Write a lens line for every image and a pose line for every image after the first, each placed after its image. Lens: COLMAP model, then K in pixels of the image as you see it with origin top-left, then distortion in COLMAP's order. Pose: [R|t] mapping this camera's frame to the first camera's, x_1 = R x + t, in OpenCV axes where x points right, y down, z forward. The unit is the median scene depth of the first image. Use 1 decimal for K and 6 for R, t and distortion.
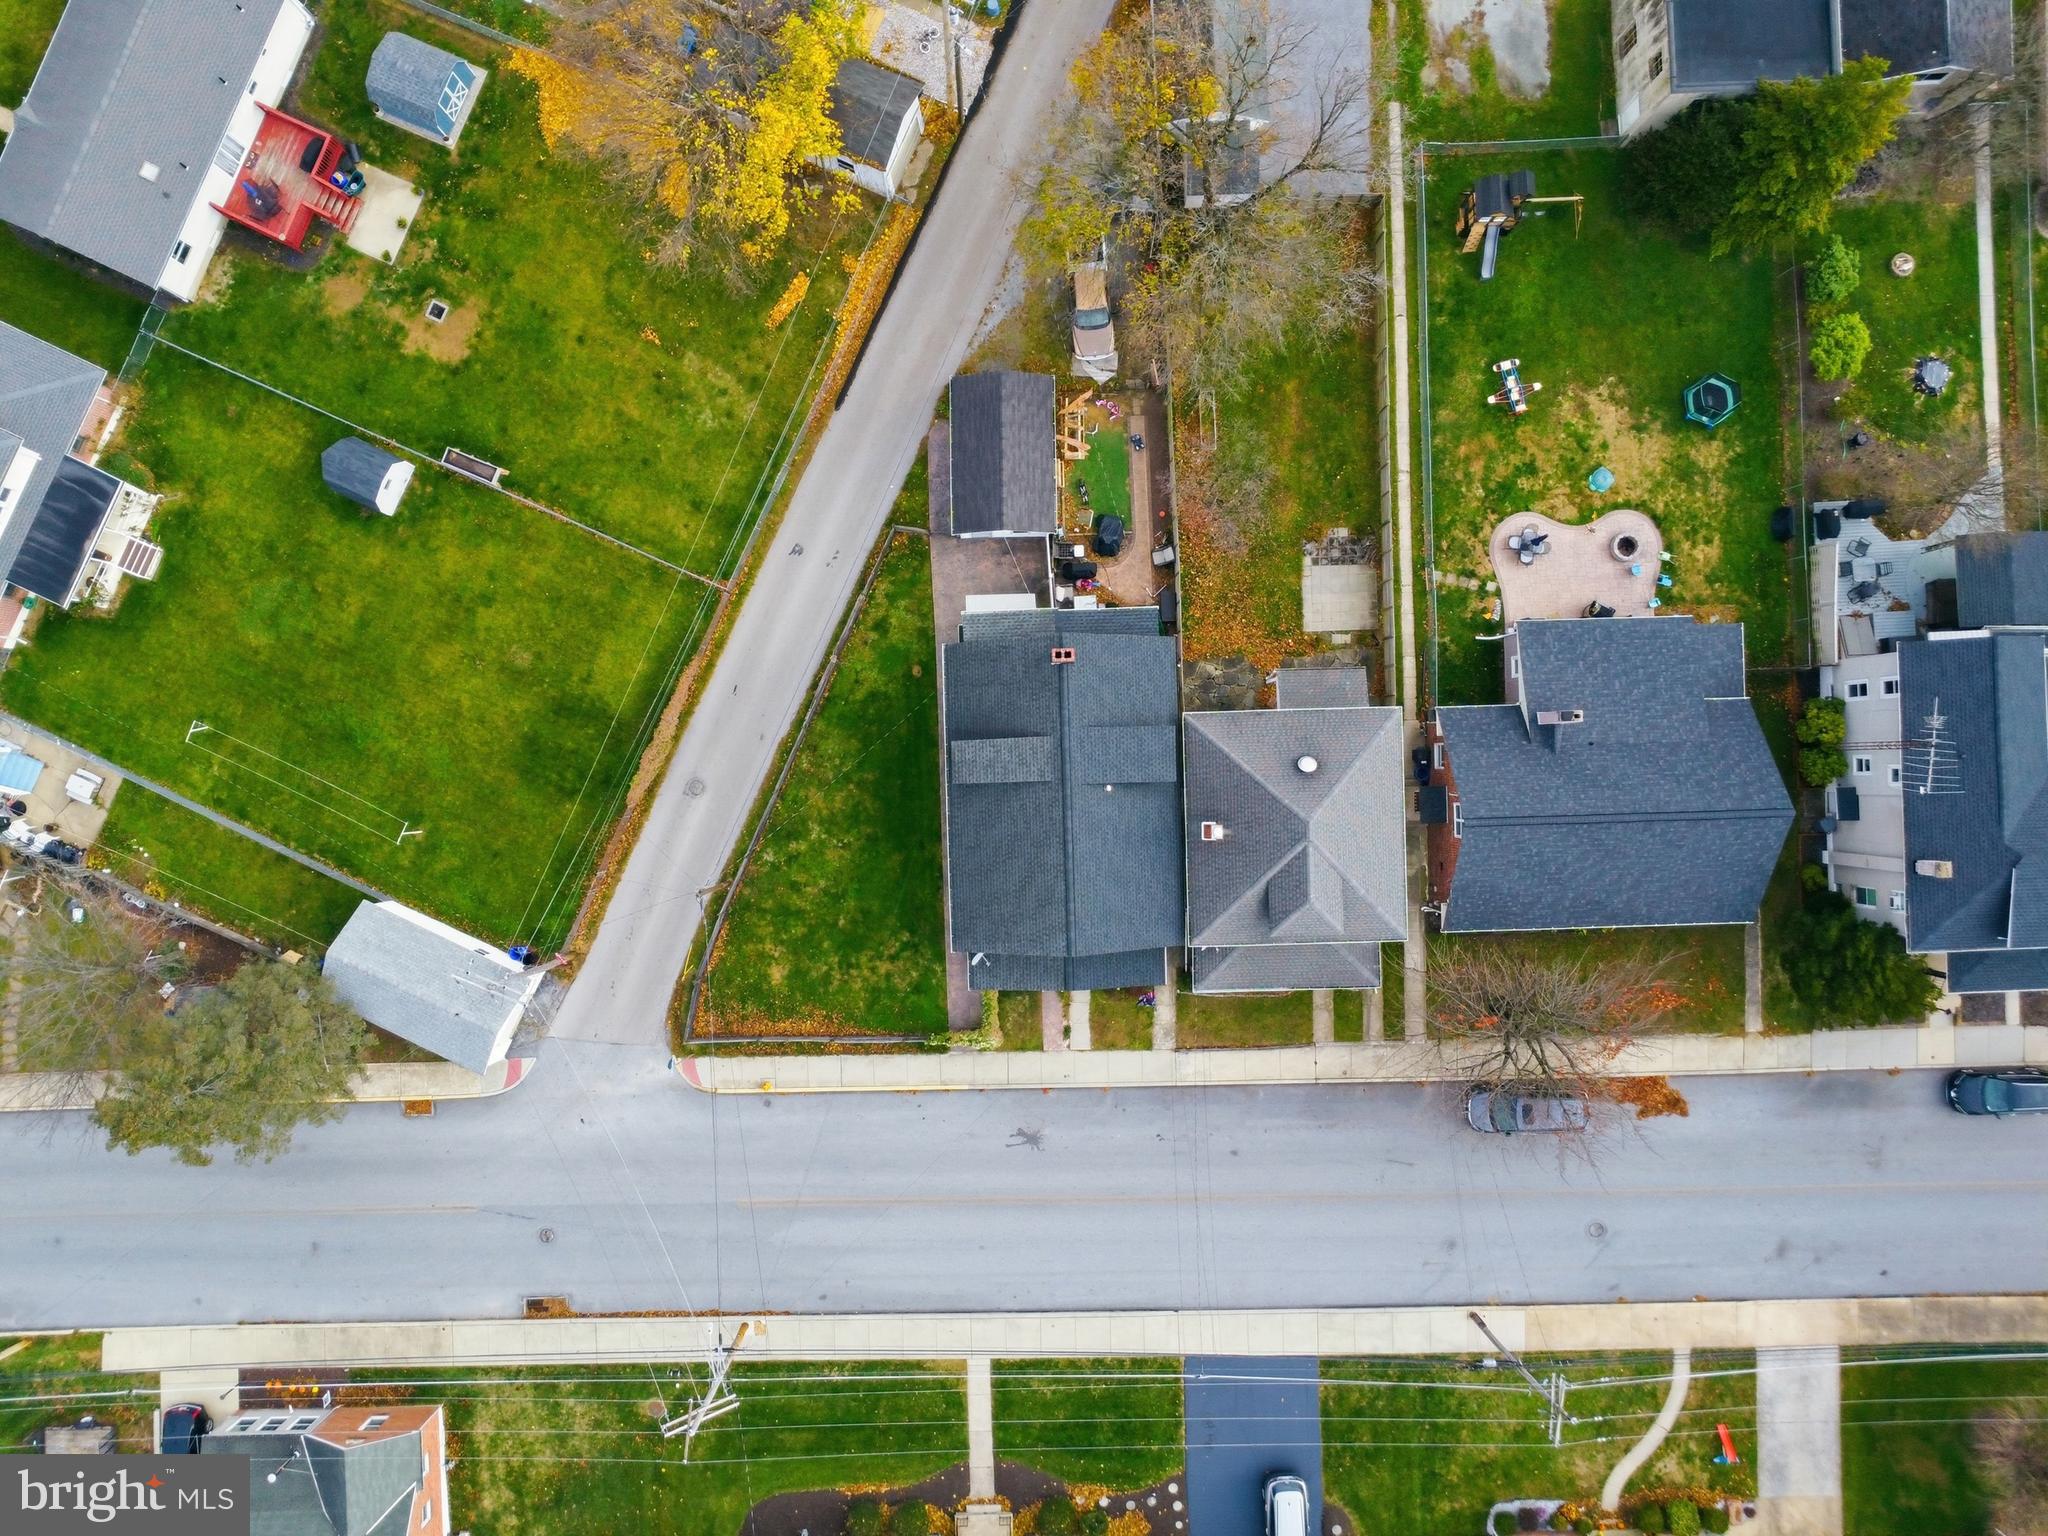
lens RADIAL K [[1470.7, 0, 1024.0], [0, 1470.7, 768.0], [0, 0, 1]] dist [-0.020737, -0.010822]
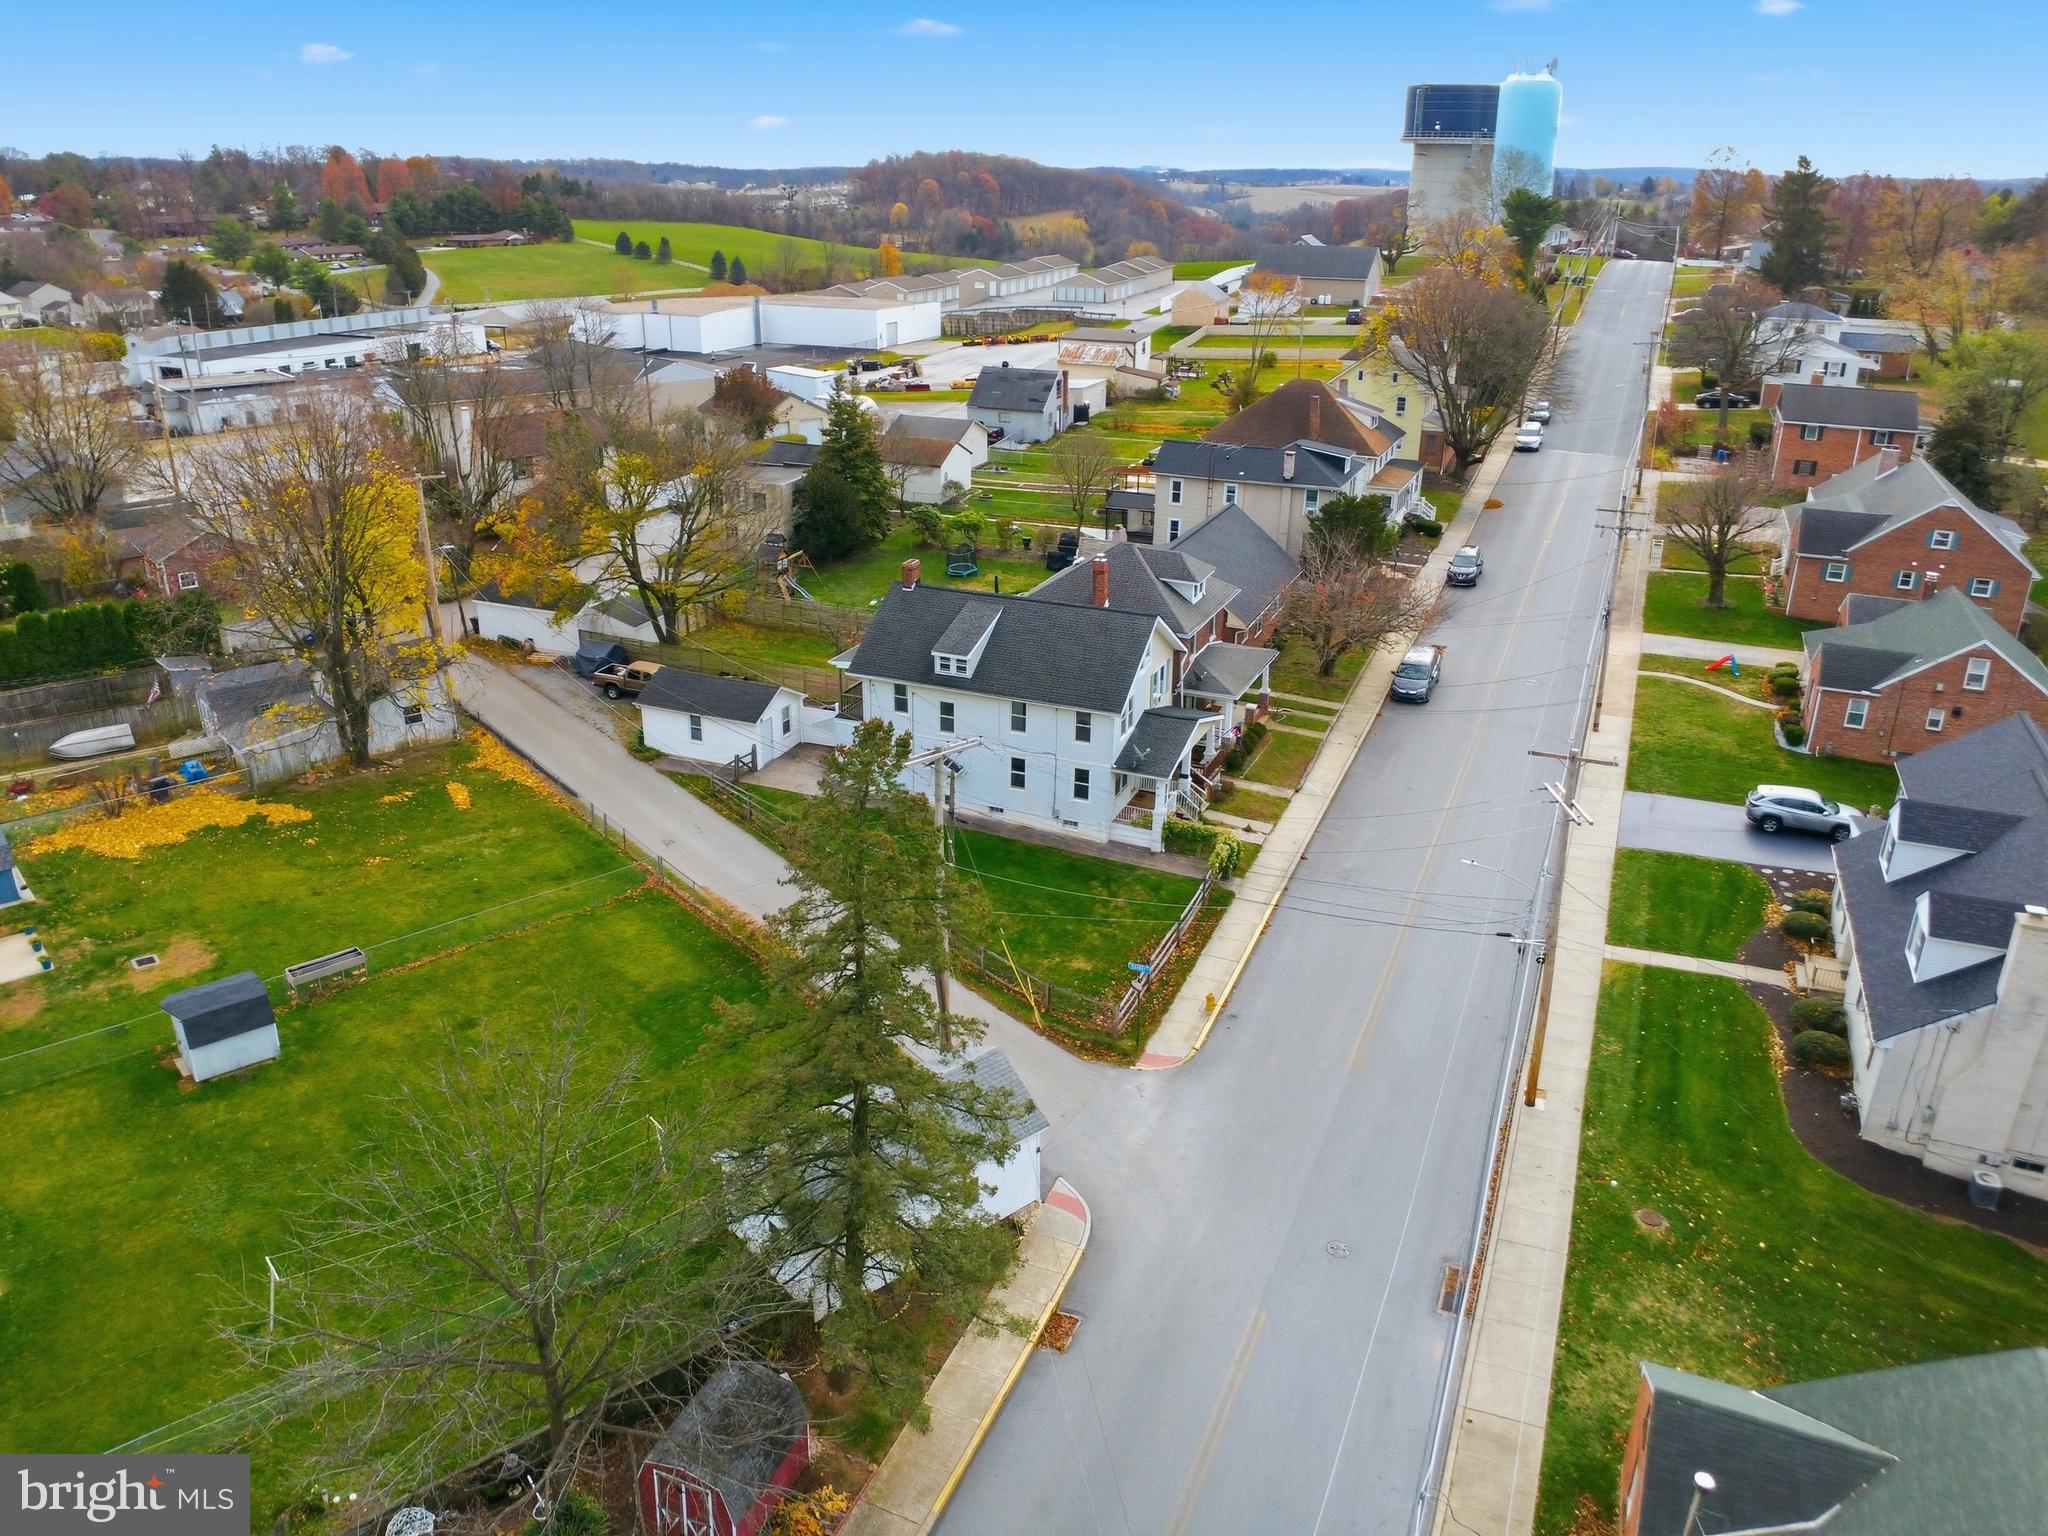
lens RADIAL K [[1486.0, 0, 1013.0], [0, 1486.0, 736.2], [0, 0, 1]] dist [-0.030385, 0.011151]
pose [[0.418524, -0.332242, 0.845253, -0.841220], [0.908149, 0.163443, -0.385423, 0.405106], [-0.010097, 0.928925, 0.370130, 0.587149]]
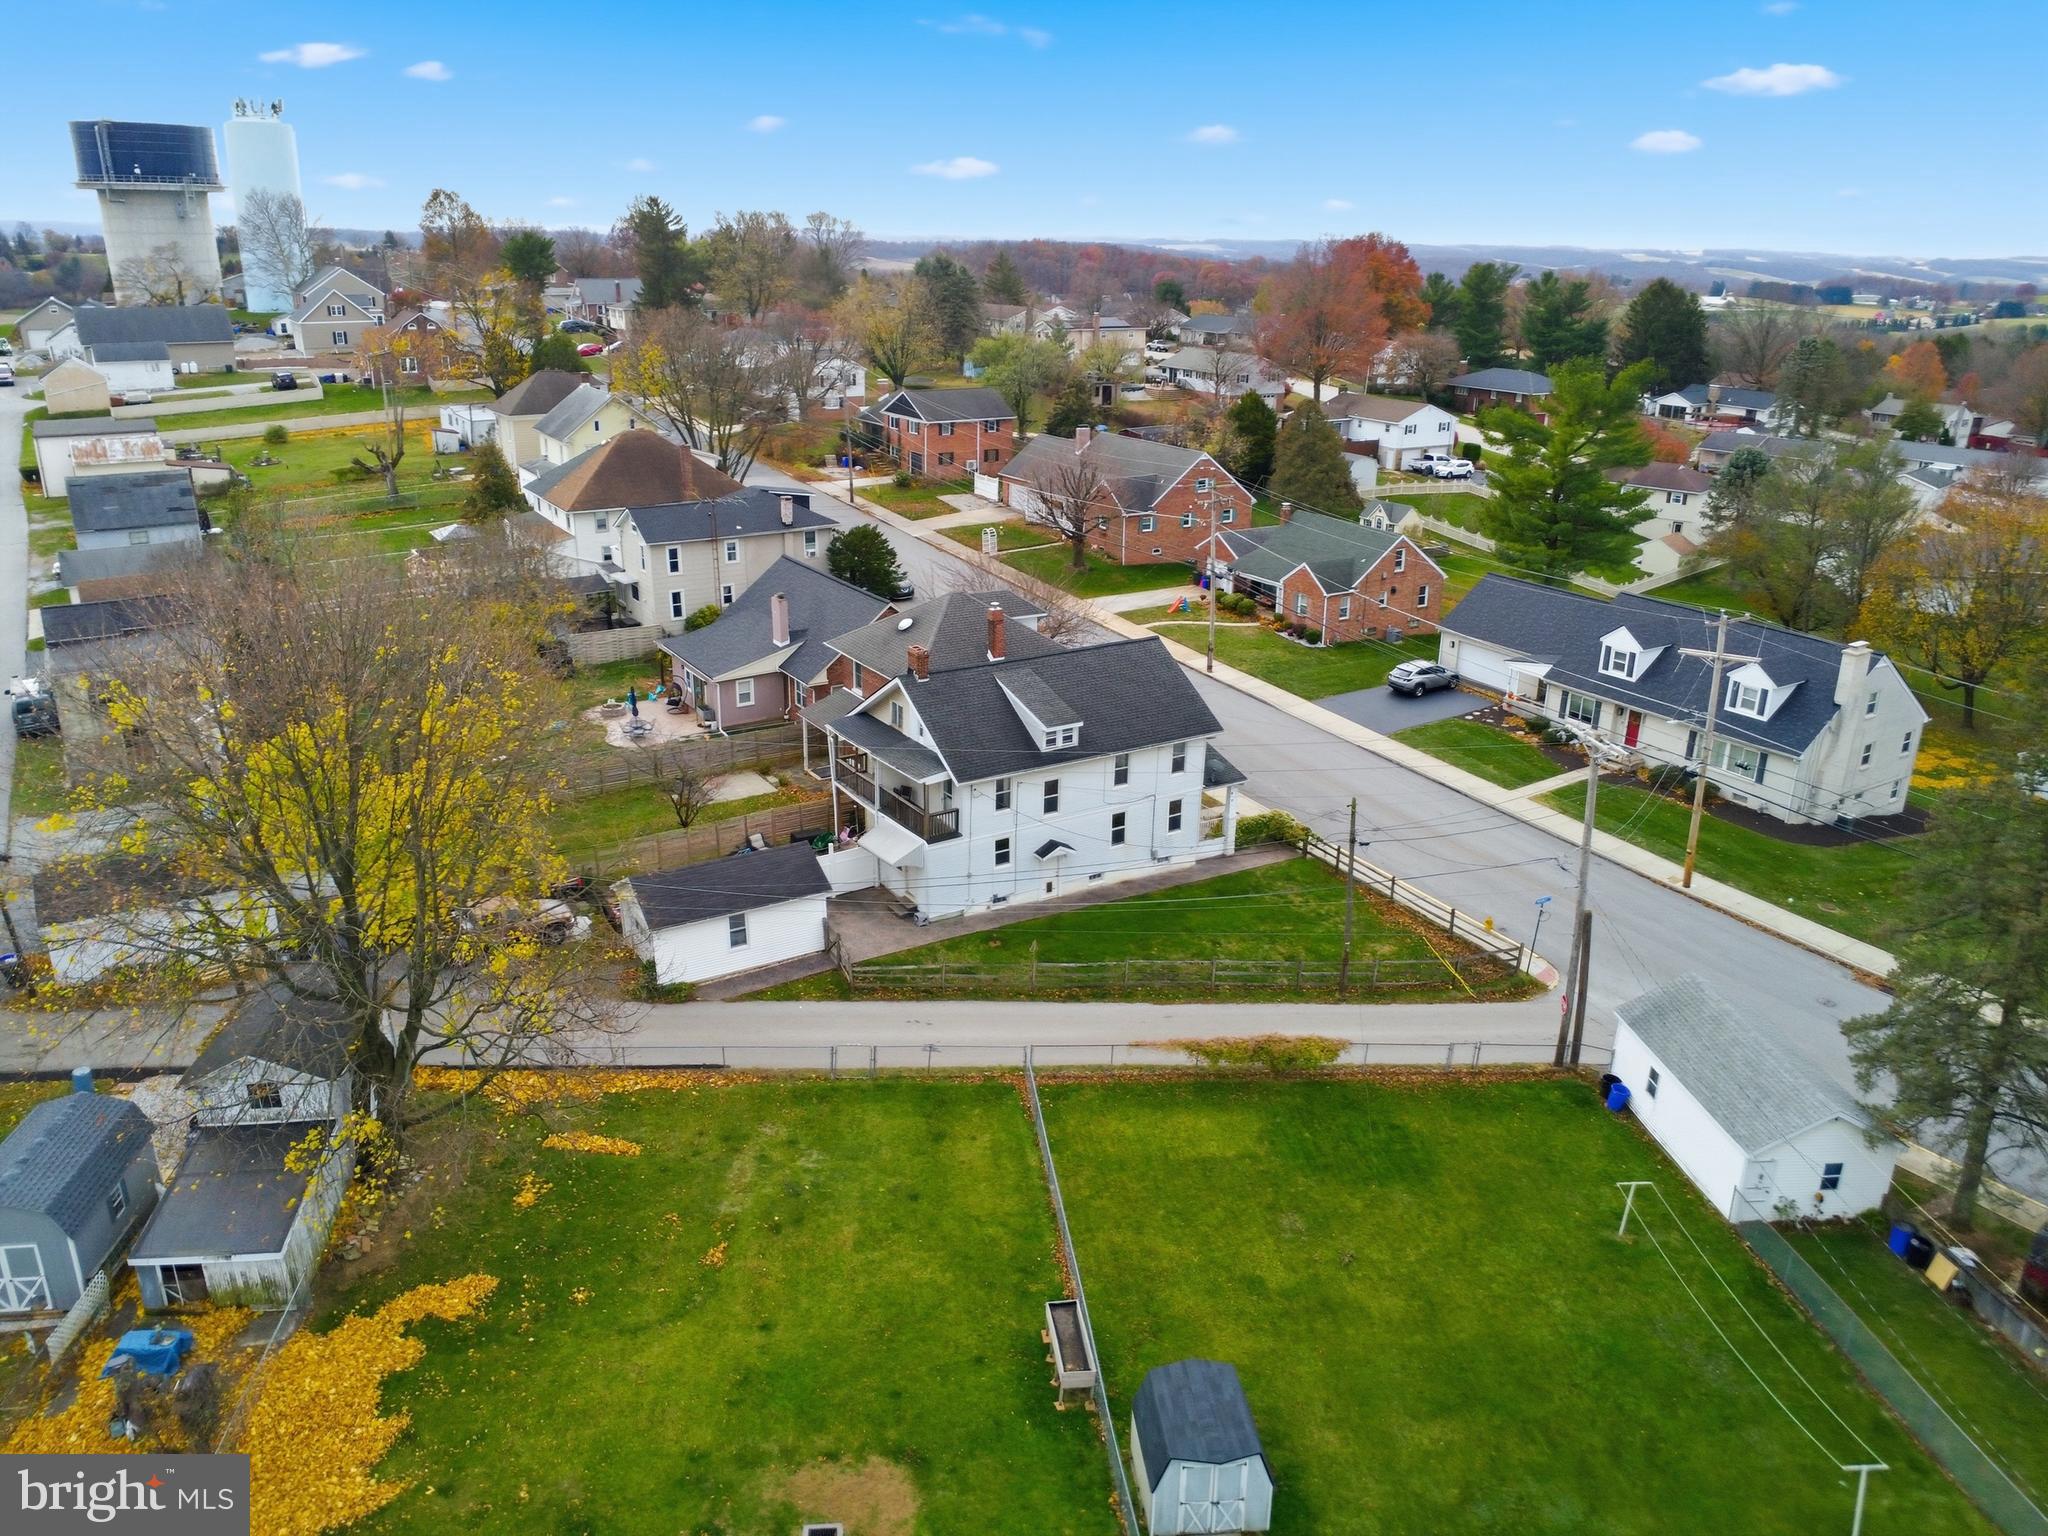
lens RADIAL K [[1481.0, 0, 1009.8], [0, 1481.0, 765.8], [0, 0, 1]] dist [-0.040219, 0.015546]
pose [[-0.497310, -0.308491, 0.810874, -0.730264], [0.867340, -0.155130, 0.472923, -0.441777], [-0.020102, 0.938492, 0.344715, 0.615289]]
